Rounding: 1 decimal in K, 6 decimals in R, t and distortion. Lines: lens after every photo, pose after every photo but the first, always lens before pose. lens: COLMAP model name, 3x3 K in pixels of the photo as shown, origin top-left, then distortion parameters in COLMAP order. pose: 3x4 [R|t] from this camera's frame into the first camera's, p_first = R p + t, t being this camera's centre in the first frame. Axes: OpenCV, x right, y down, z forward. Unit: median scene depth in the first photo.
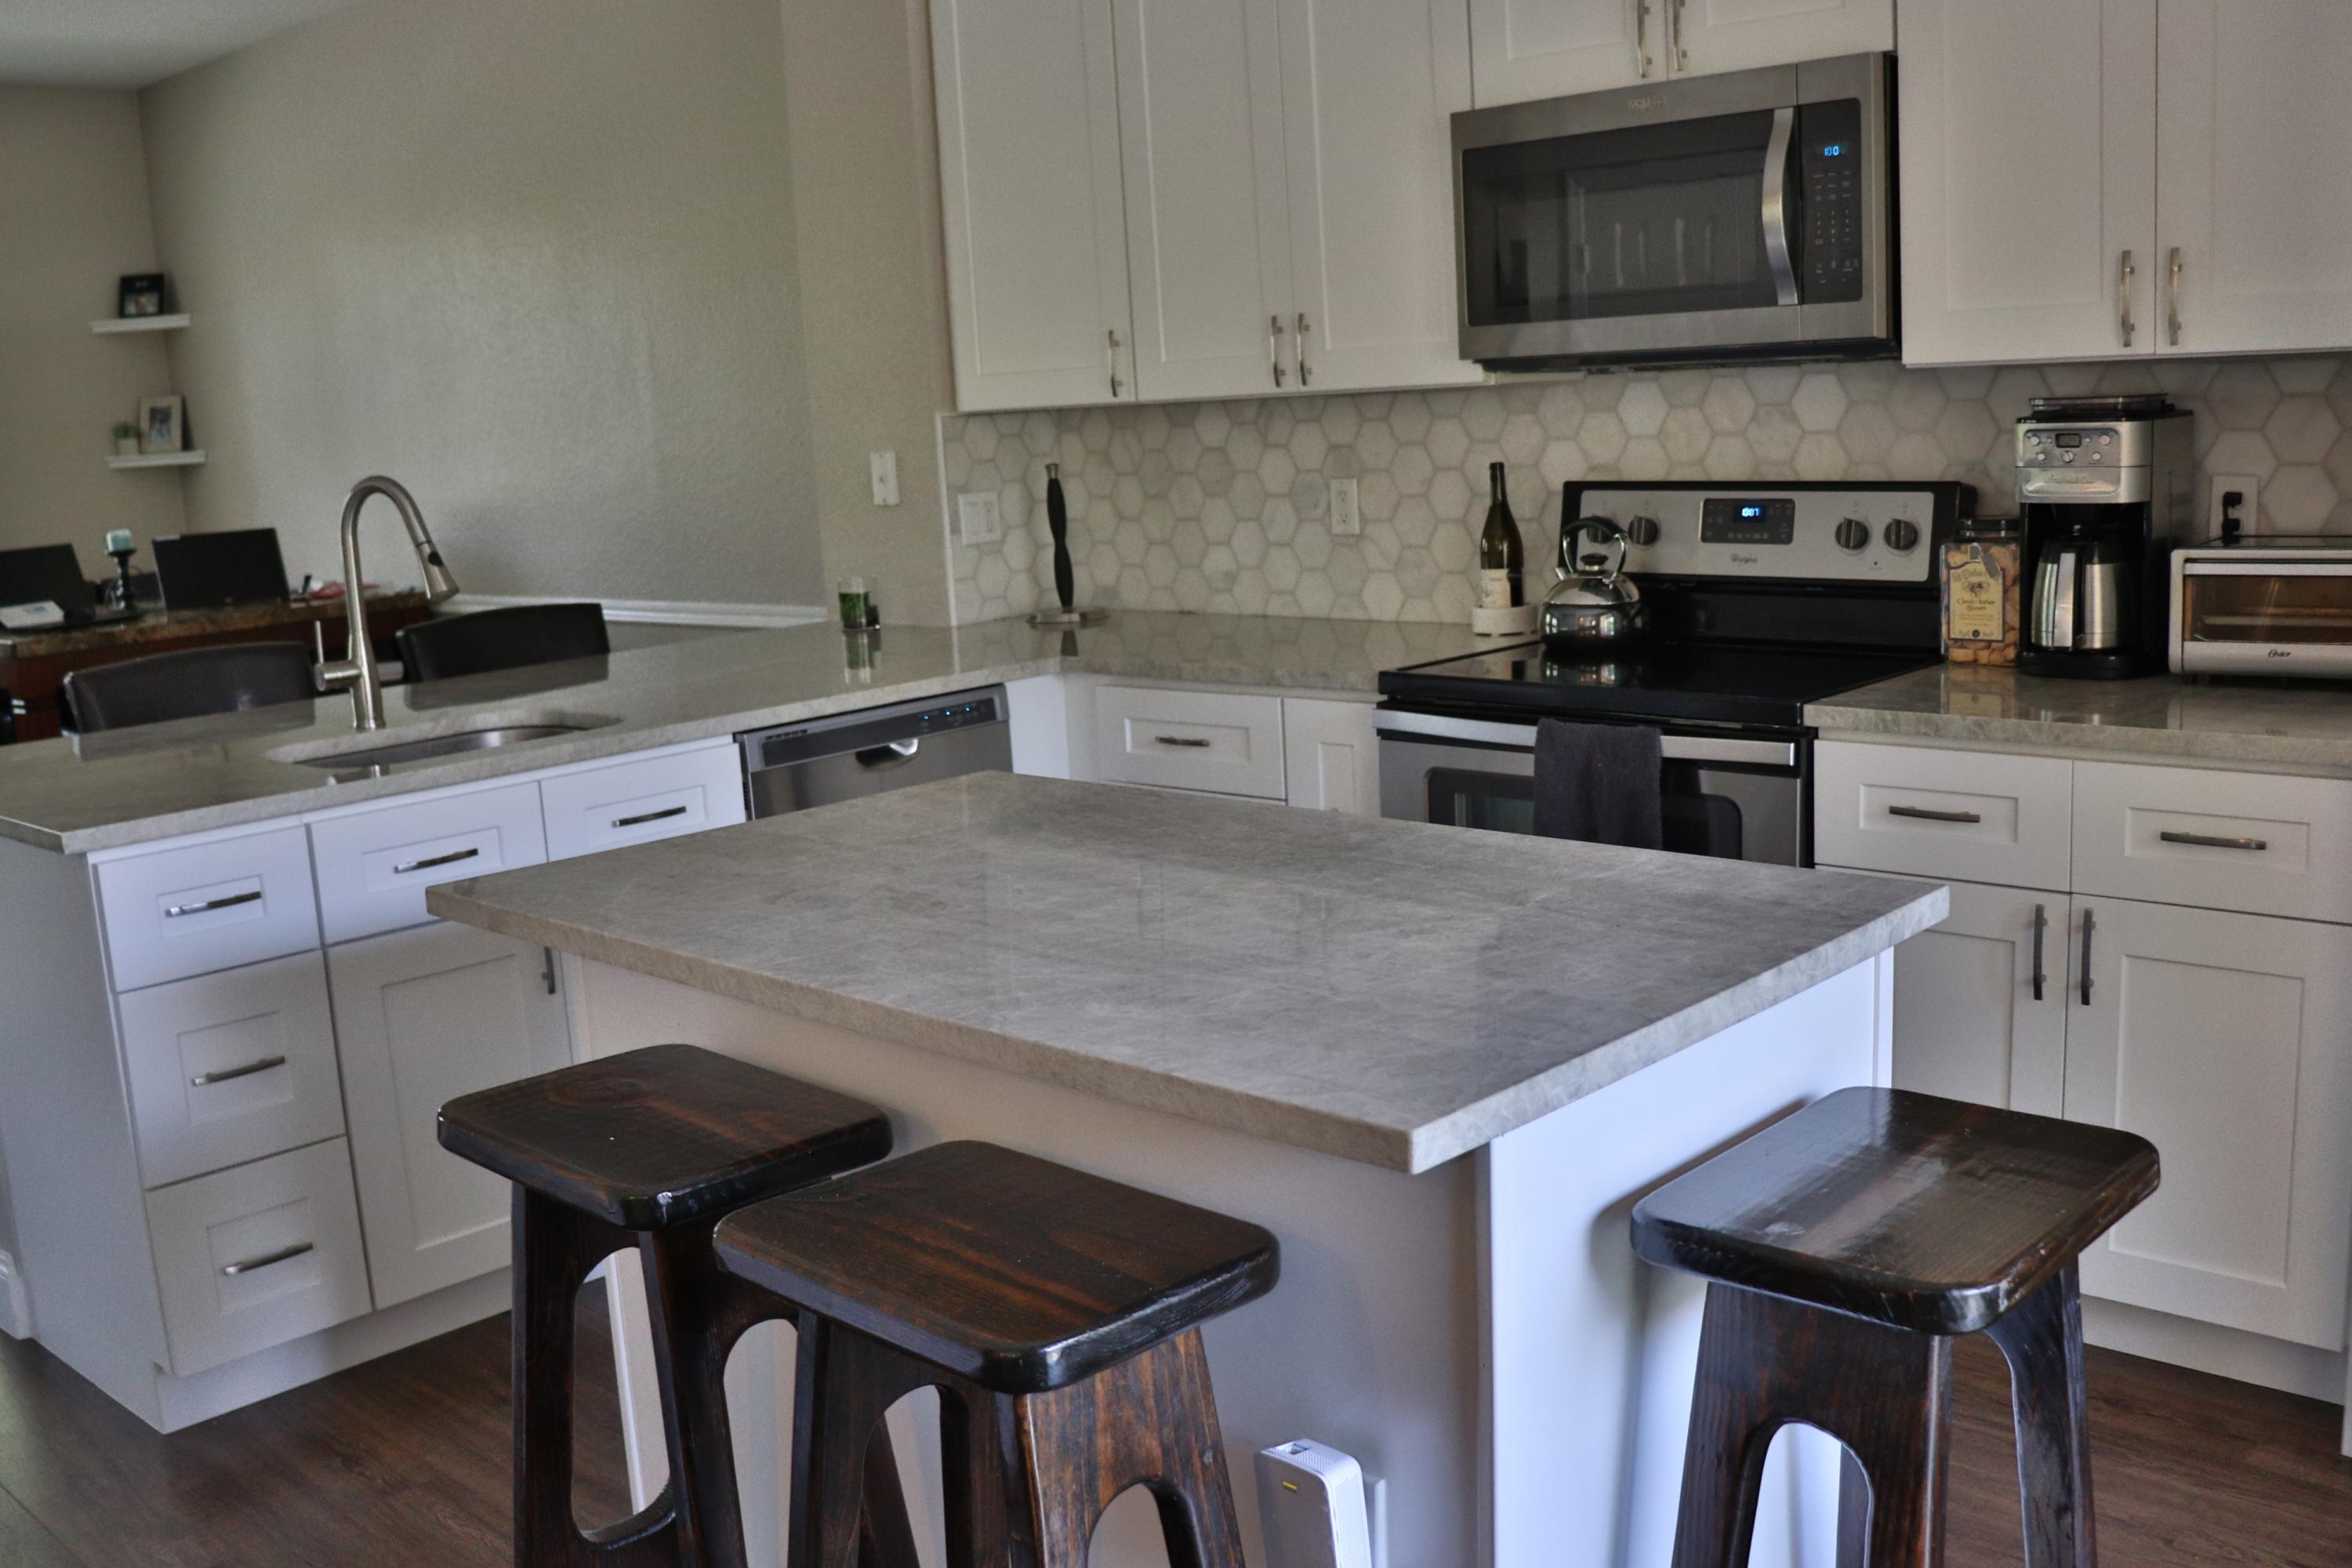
lens RADIAL K [[2184.4, 0, 1176.0], [0, 2184.4, 784.0], [0, 0, 1]] dist [-0.188976, 0.130747]
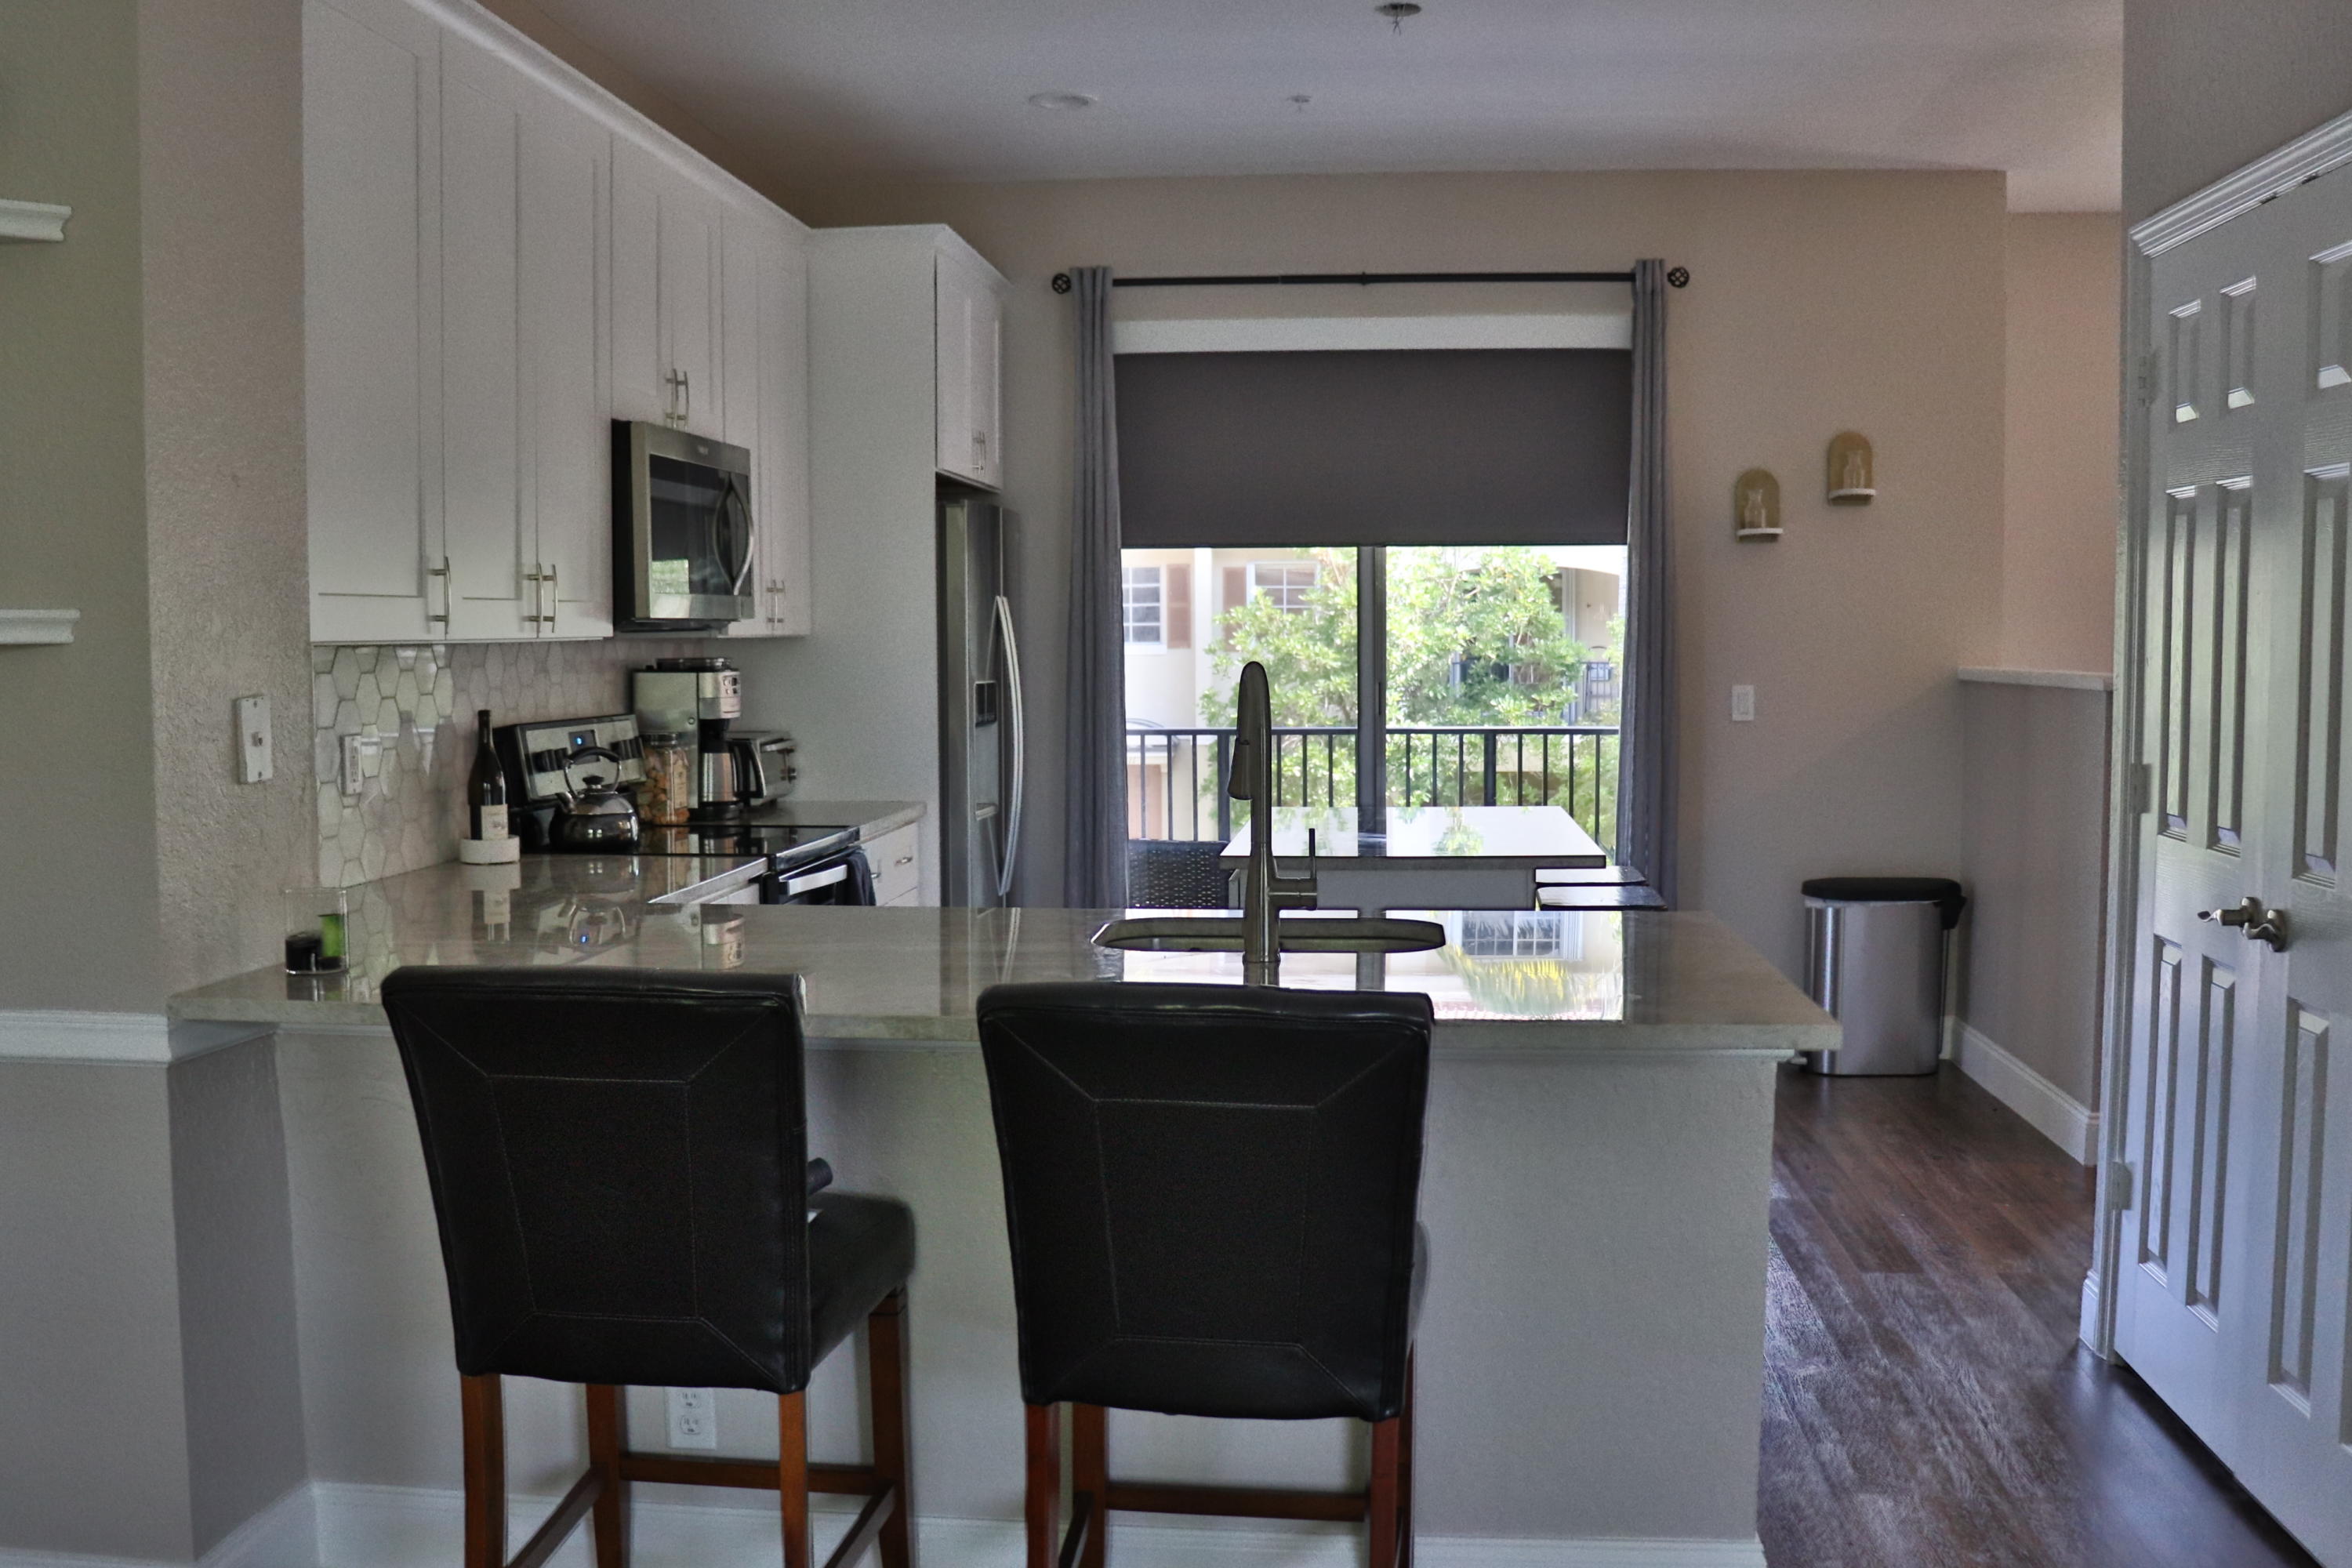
lens RADIAL K [[2184.4, 0, 1176.0], [0, 2184.4, 784.0], [0, 0, 1]] dist [-0.188976, 0.130747]
pose [[-0.608767, 0.002605, 0.793345, -0.848783], [0.177897, 0.974978, 0.133306, -0.178087], [-0.773147, 0.222286, -0.593998, 1.268636]]
